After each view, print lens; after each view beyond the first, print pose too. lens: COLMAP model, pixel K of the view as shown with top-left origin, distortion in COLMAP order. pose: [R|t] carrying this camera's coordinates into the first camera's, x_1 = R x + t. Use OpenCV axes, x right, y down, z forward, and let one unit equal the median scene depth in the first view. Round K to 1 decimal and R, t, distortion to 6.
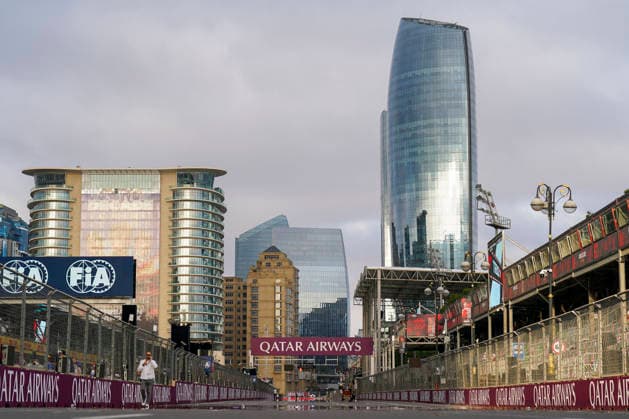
lens RADIAL K [[1336.1, 0, 314.5], [0, 1336.1, 209.5], [0, 0, 1]] dist [0.061200, -0.062174]
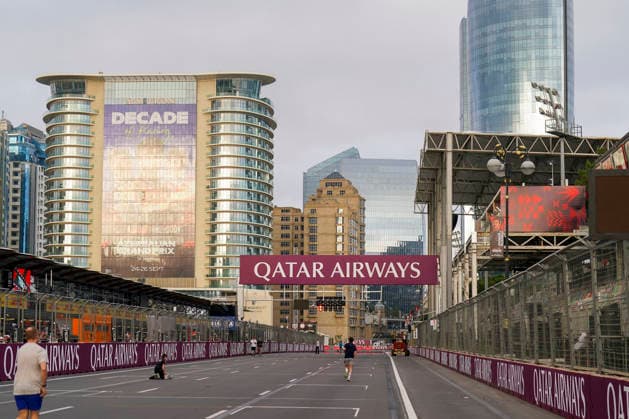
lens RADIAL K [[1336.1, 0, 314.5], [0, 1336.1, 209.5], [0, 0, 1]] dist [0.061200, -0.062174]
pose [[0.998215, 0.000252, -0.059717, 0.009262], [0.002185, 0.999167, 0.040744, 0.020121], [0.059677, -0.040802, 0.997383, 0.158131]]
